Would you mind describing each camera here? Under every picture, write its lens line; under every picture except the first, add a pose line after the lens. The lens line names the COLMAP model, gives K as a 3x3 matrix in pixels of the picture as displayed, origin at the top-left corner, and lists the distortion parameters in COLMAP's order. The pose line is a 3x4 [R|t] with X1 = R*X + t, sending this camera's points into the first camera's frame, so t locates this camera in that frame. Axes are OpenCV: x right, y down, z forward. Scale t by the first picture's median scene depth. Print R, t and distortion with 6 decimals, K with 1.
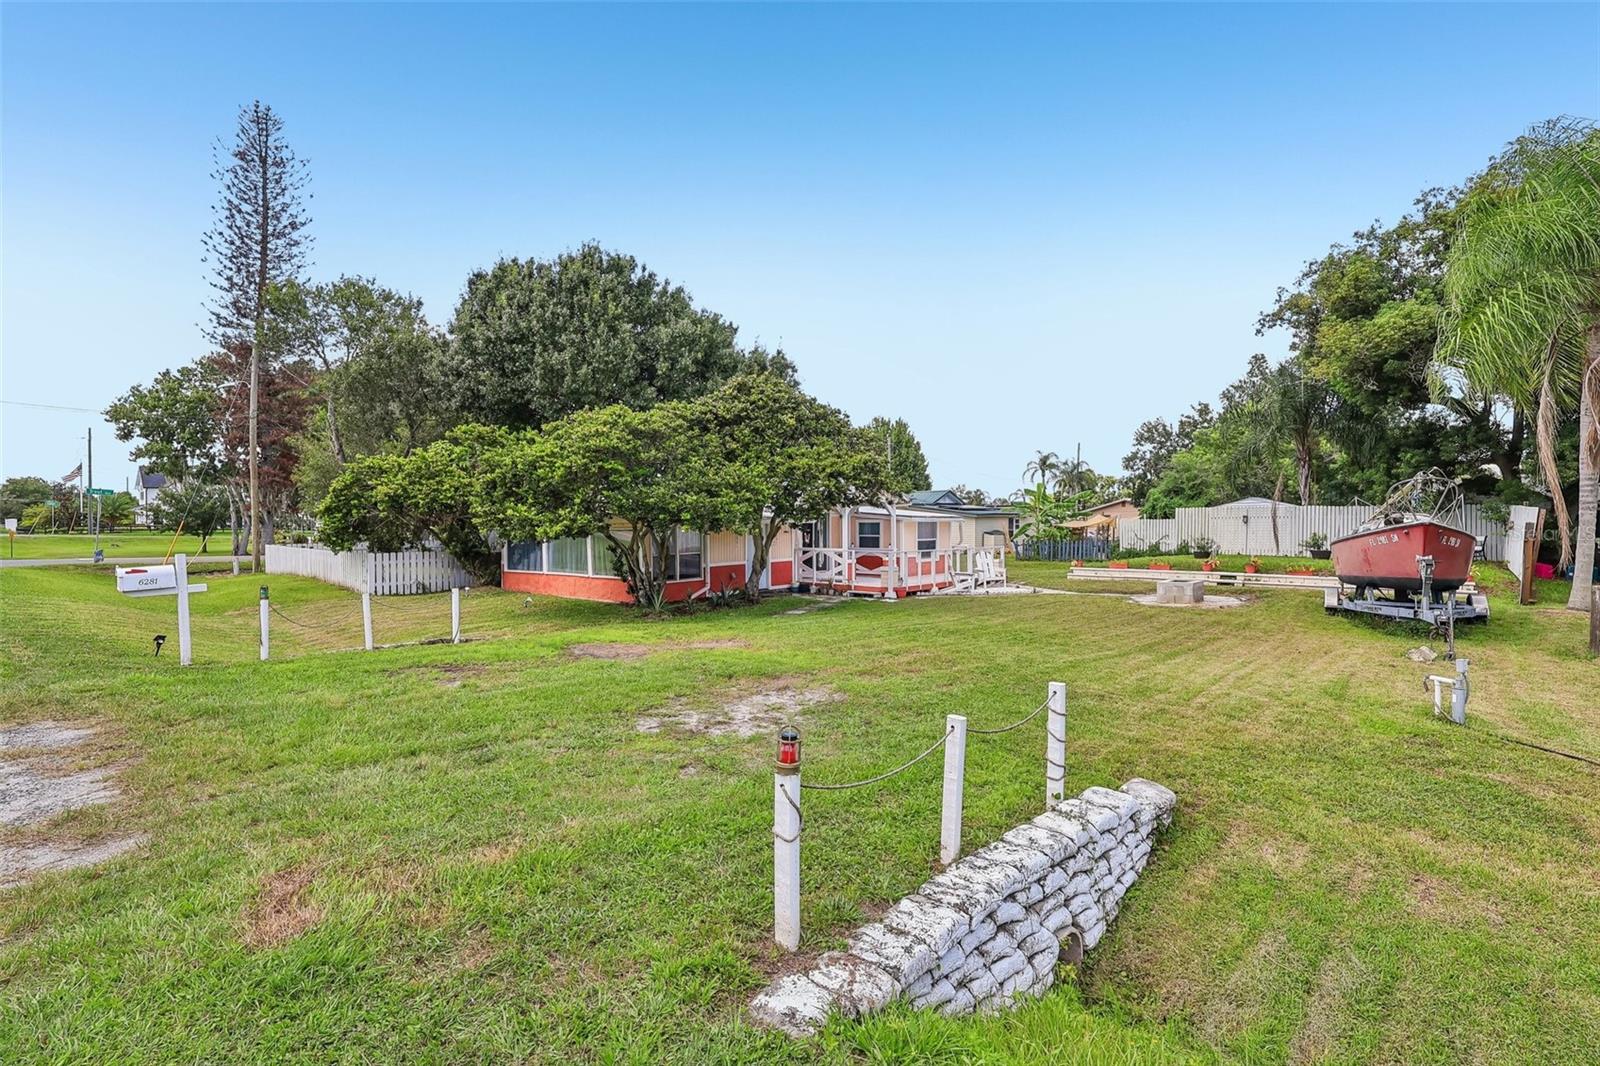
lens RADIAL K [[770.0, 0, 800.4], [0, 770.0, 534.1], [0, 0, 1]] dist [0.002365, 0.000300]
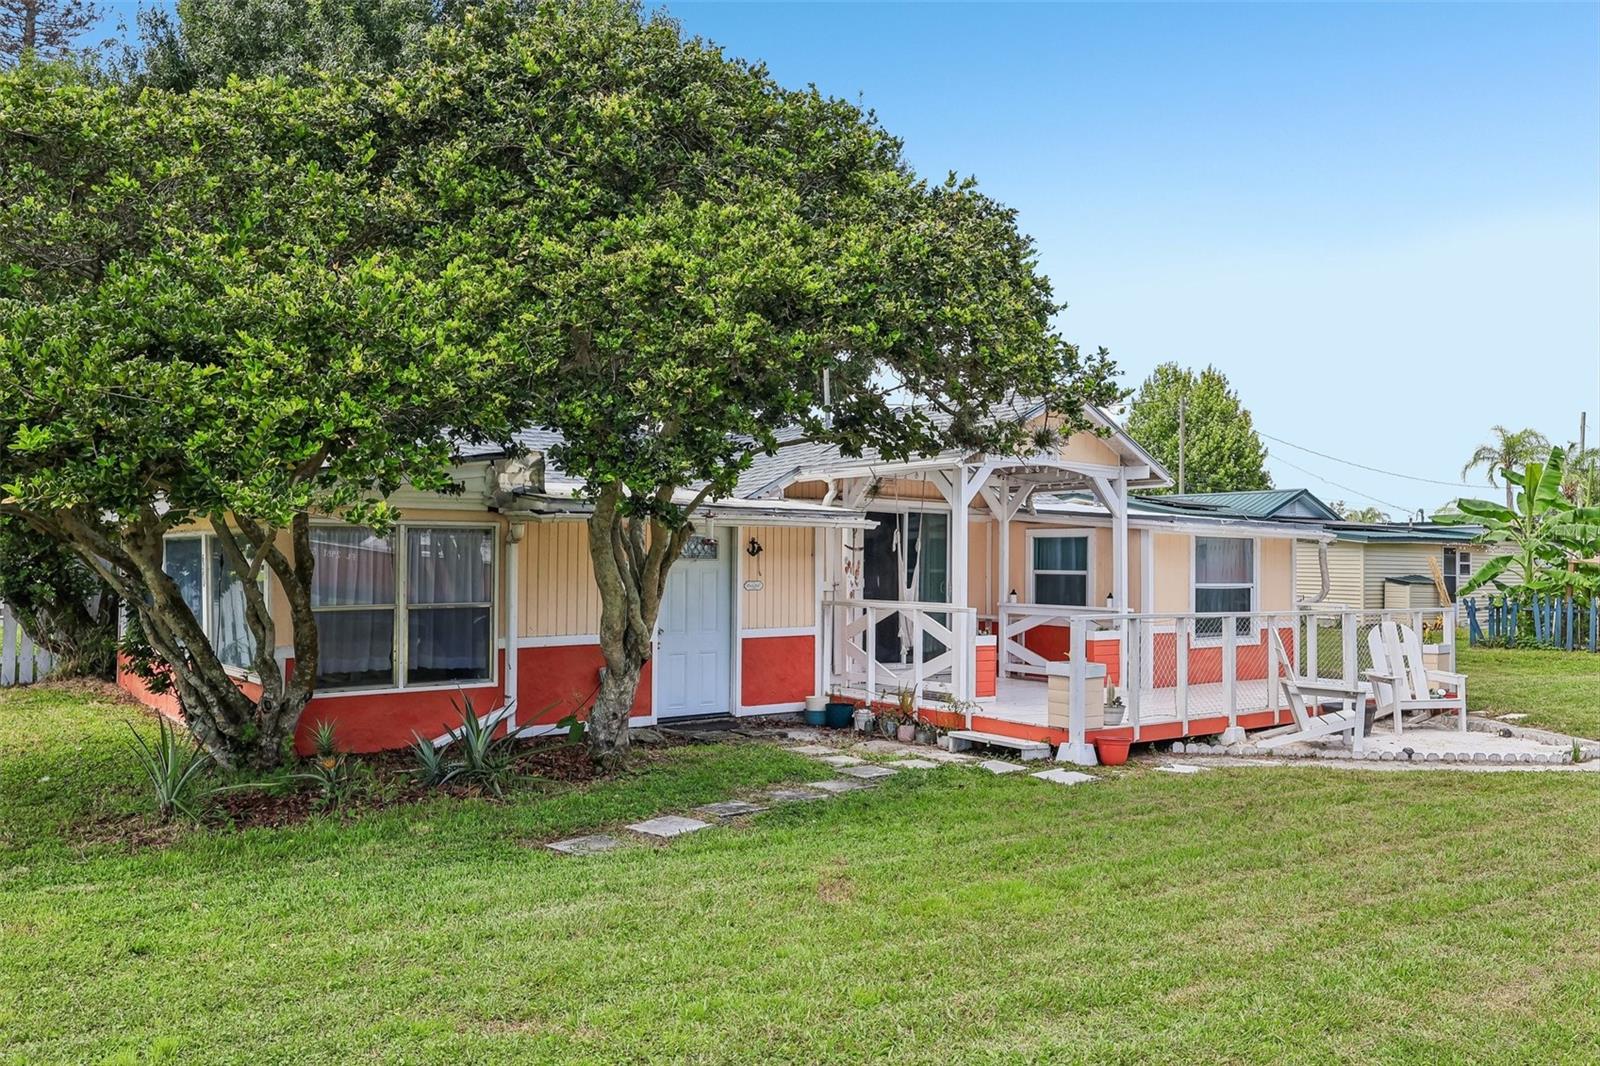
lens RADIAL K [[1213.4, 0, 800.0], [0, 1213.4, 534.1], [0, 0, 1]] dist [0.011911, 0.004213]
pose [[0.977922, 0.008477, -0.208797, 0.096615], [-0.017298, 0.999031, -0.040461, 0.010235], [0.208252, 0.043179, 0.977122, 0.430912]]
